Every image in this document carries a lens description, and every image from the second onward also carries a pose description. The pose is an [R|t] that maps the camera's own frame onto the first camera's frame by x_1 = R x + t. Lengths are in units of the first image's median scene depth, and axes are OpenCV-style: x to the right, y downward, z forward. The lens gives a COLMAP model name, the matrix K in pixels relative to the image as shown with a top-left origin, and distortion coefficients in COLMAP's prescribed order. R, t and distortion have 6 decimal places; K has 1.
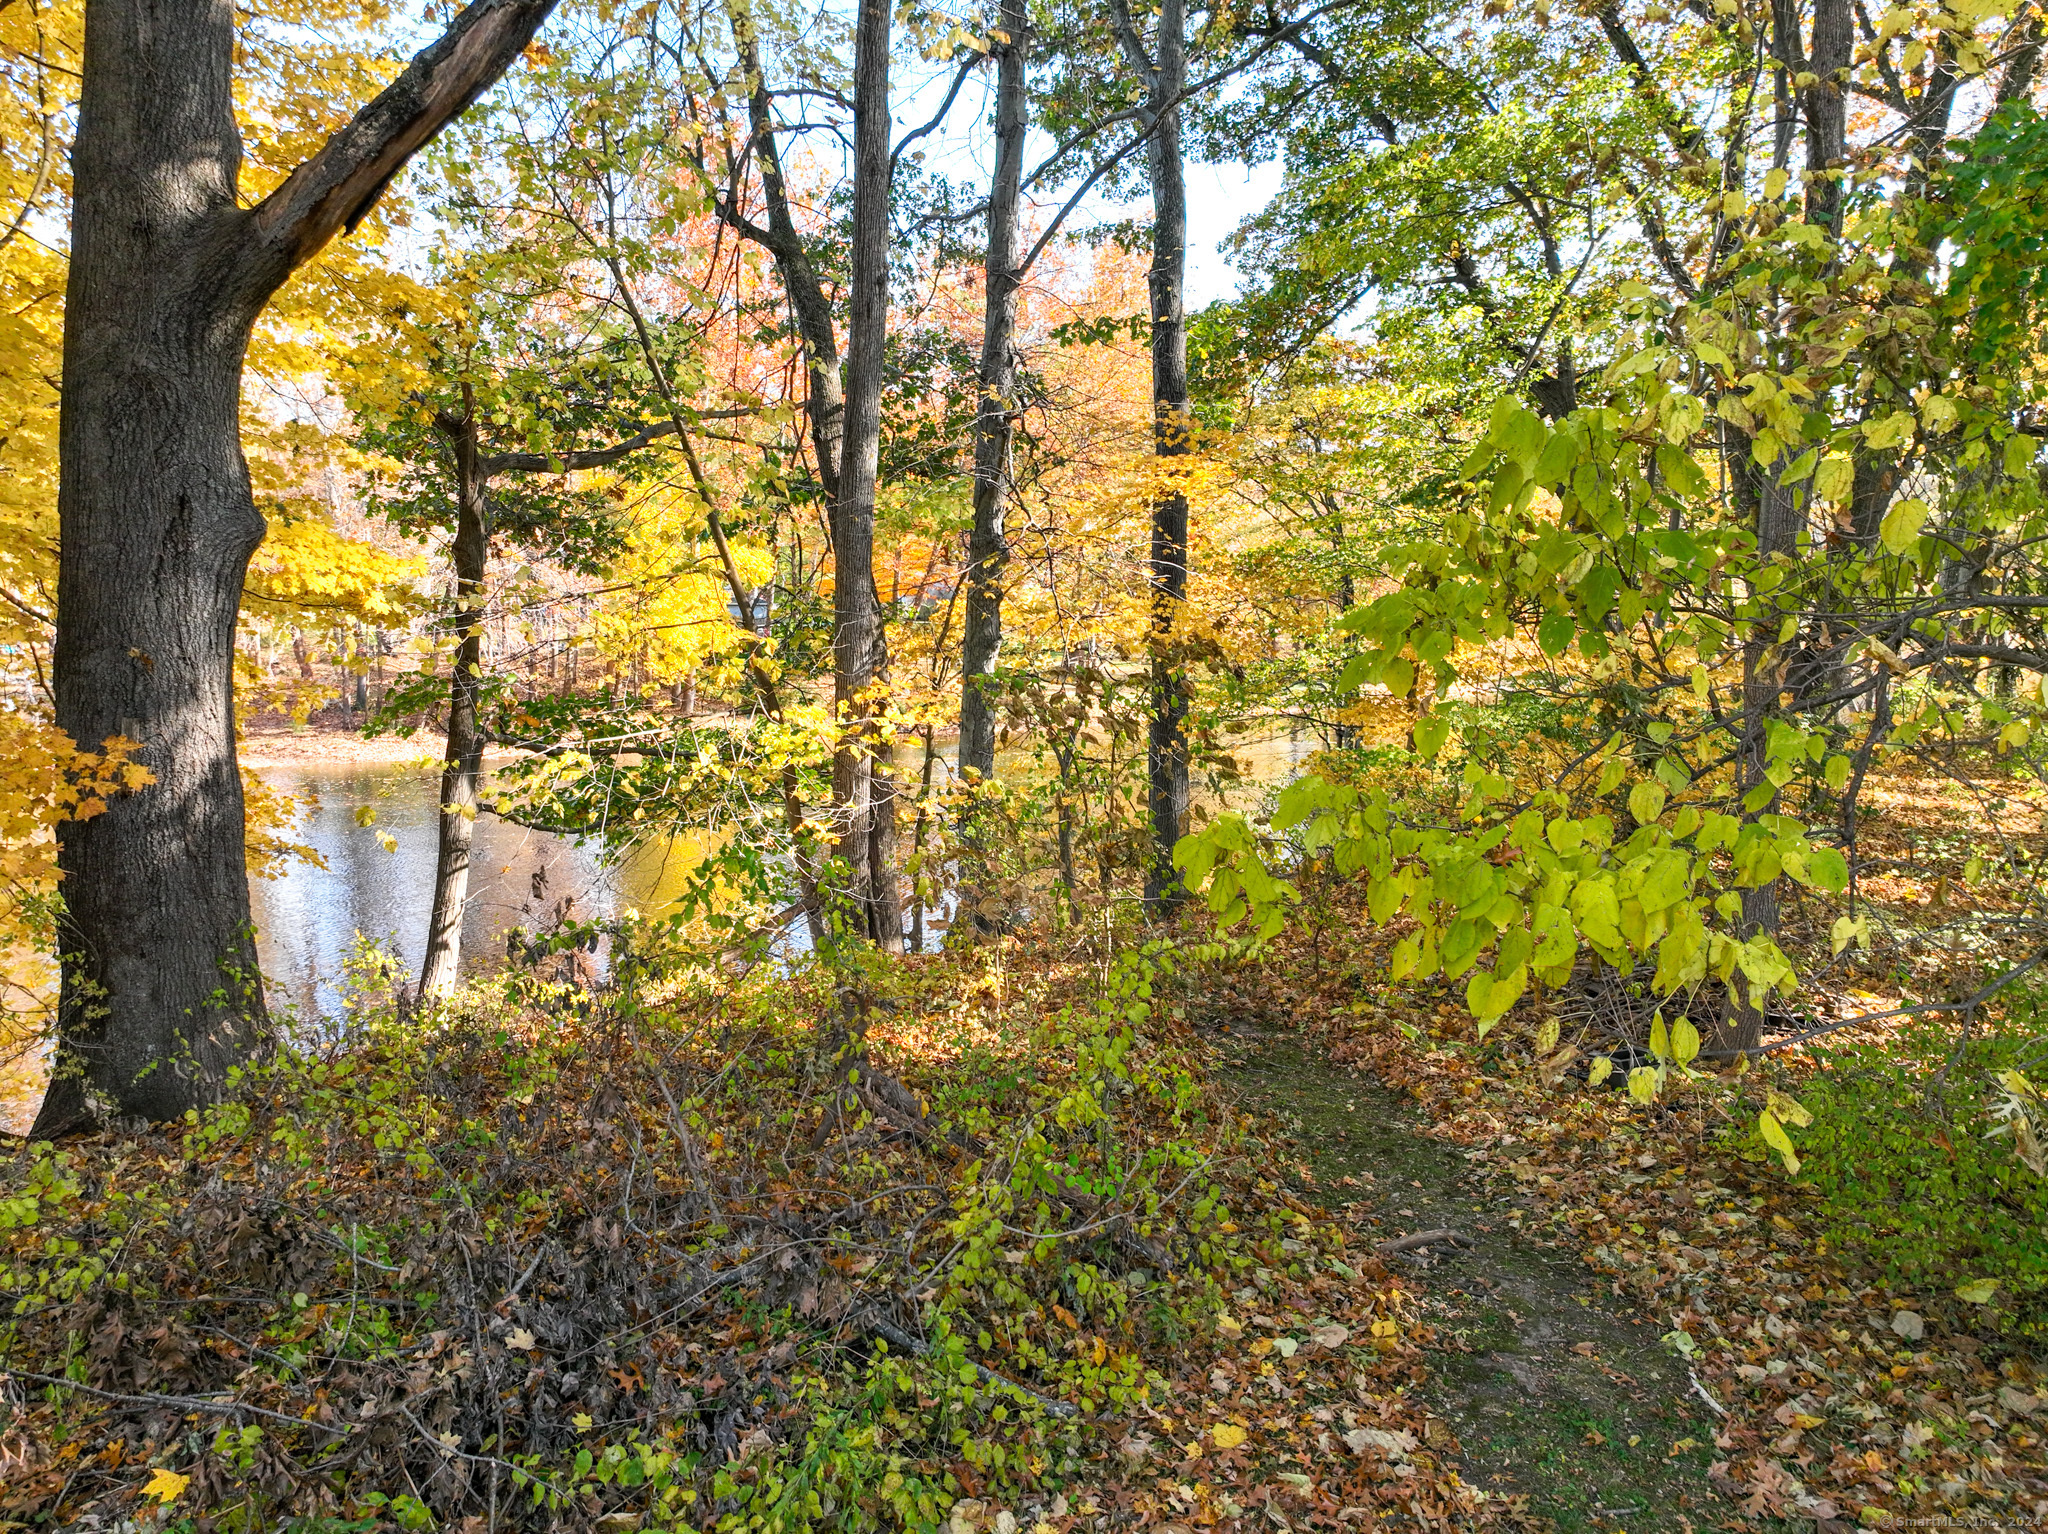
lens RADIAL K [[1426.1, 0, 1022.2], [0, 1426.1, 761.3], [0, 0, 1]] dist [0.006667, 0.001804]
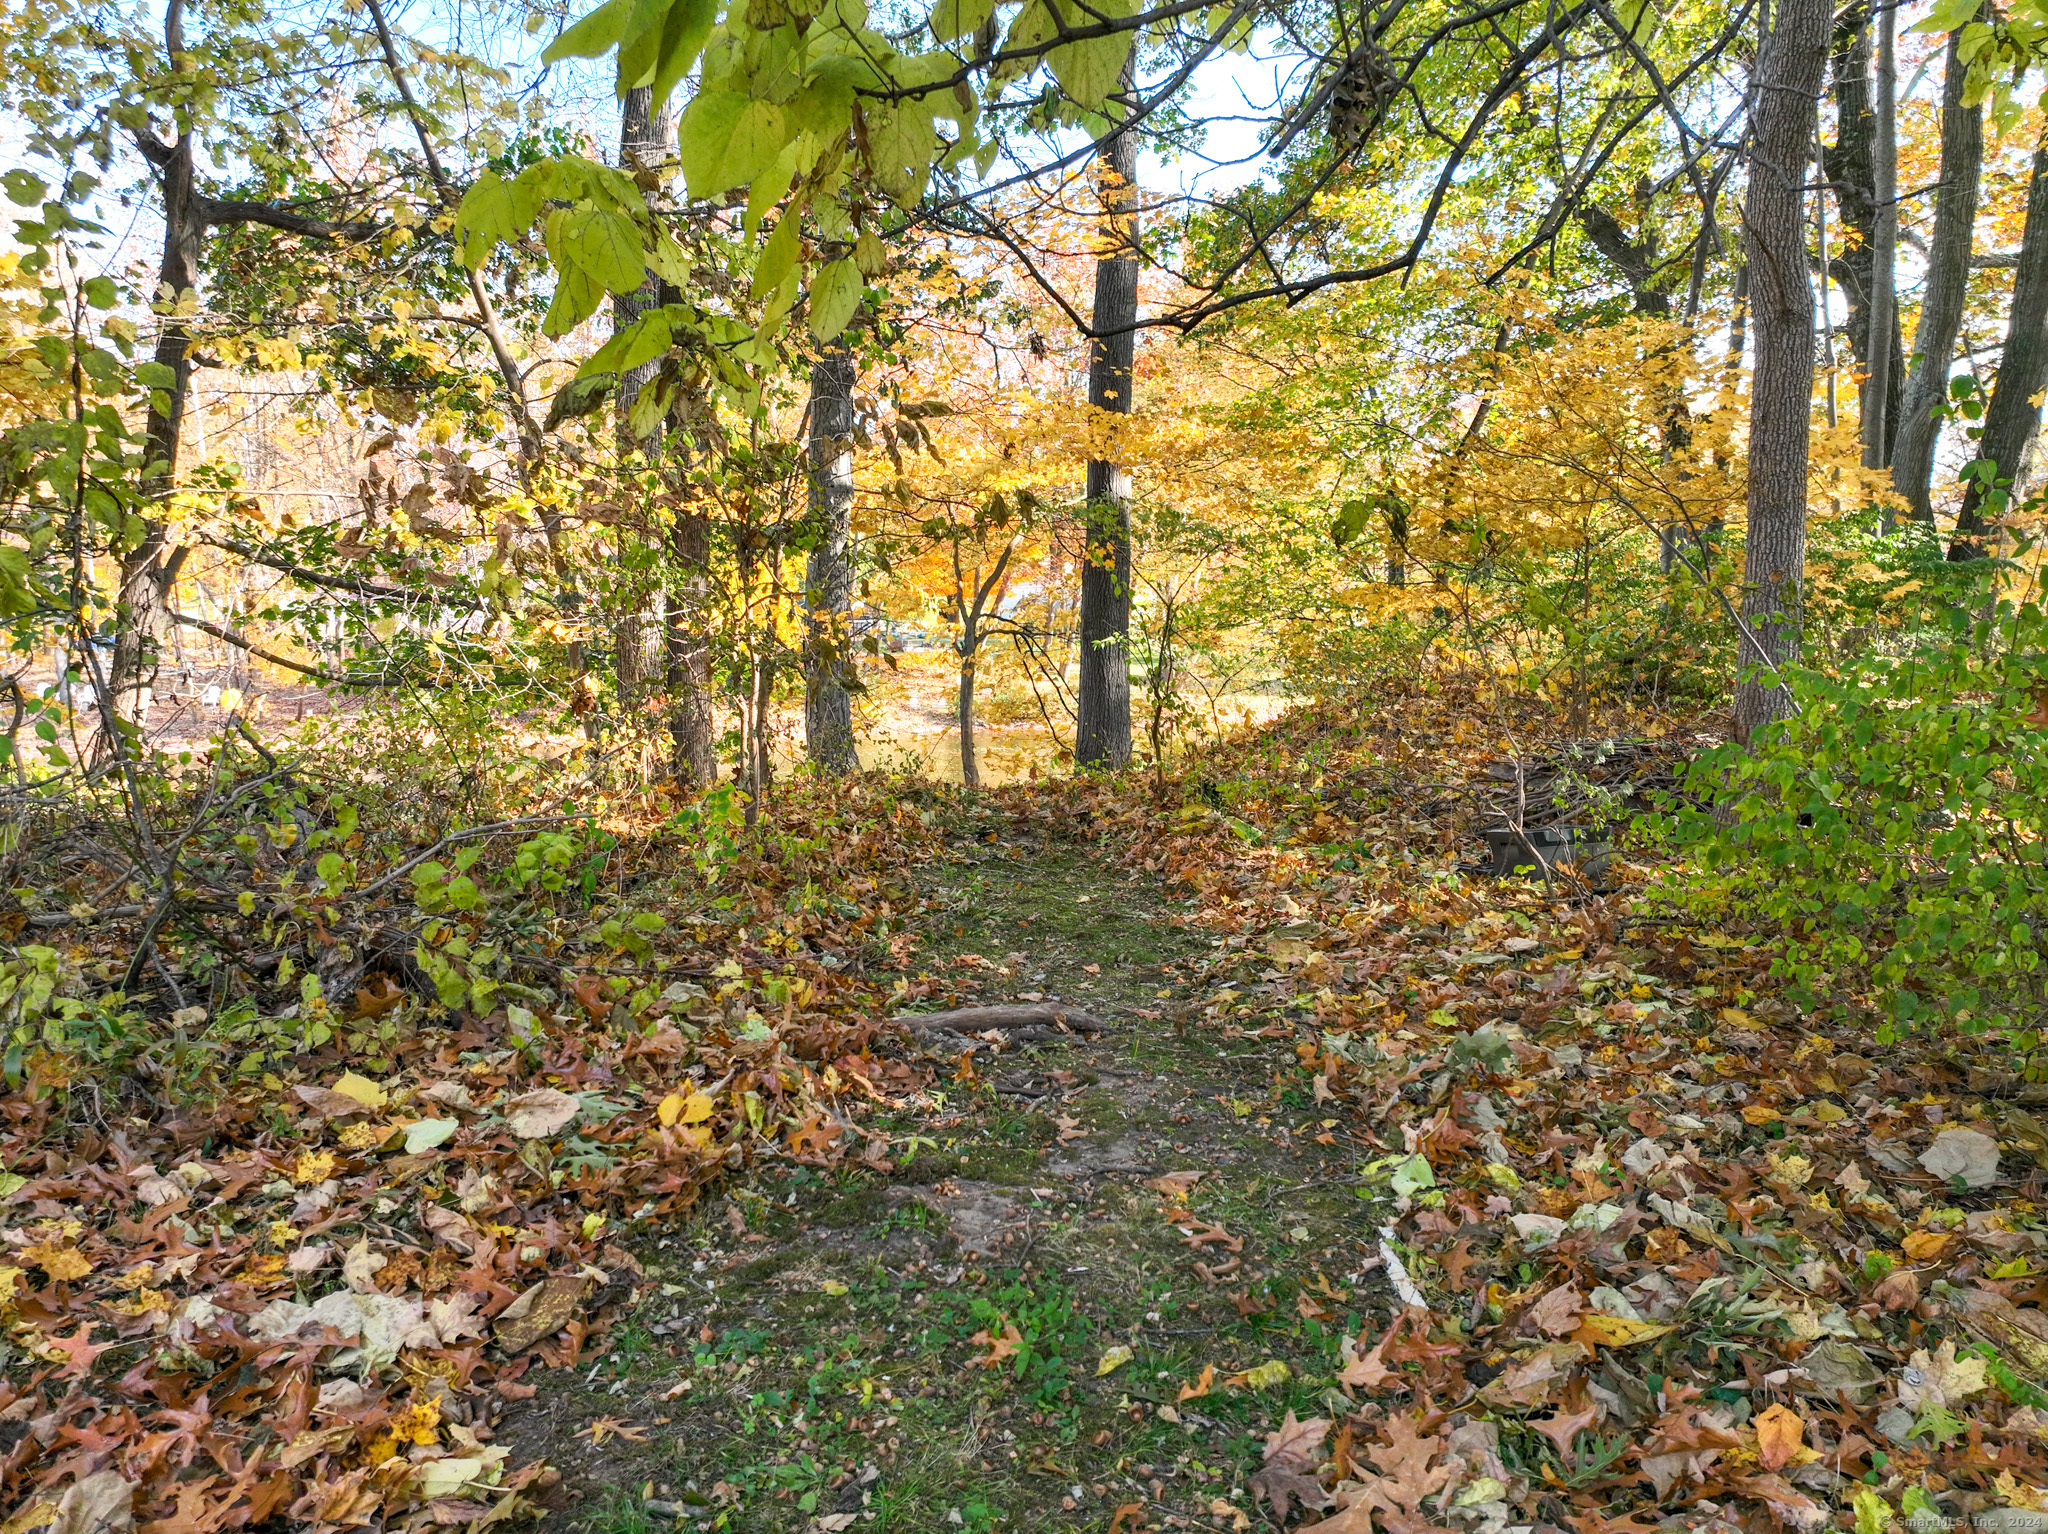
lens RADIAL K [[1426.1, 0, 1025.5], [0, 1426.1, 772.6], [0, 0, 1]] dist [0.006667, 0.001804]
pose [[0.996036, 0.003771, -0.088871, 0.392171], [-0.005214, 0.999858, -0.016011, 0.297699], [0.088798, 0.016411, 0.995914, 0.568794]]
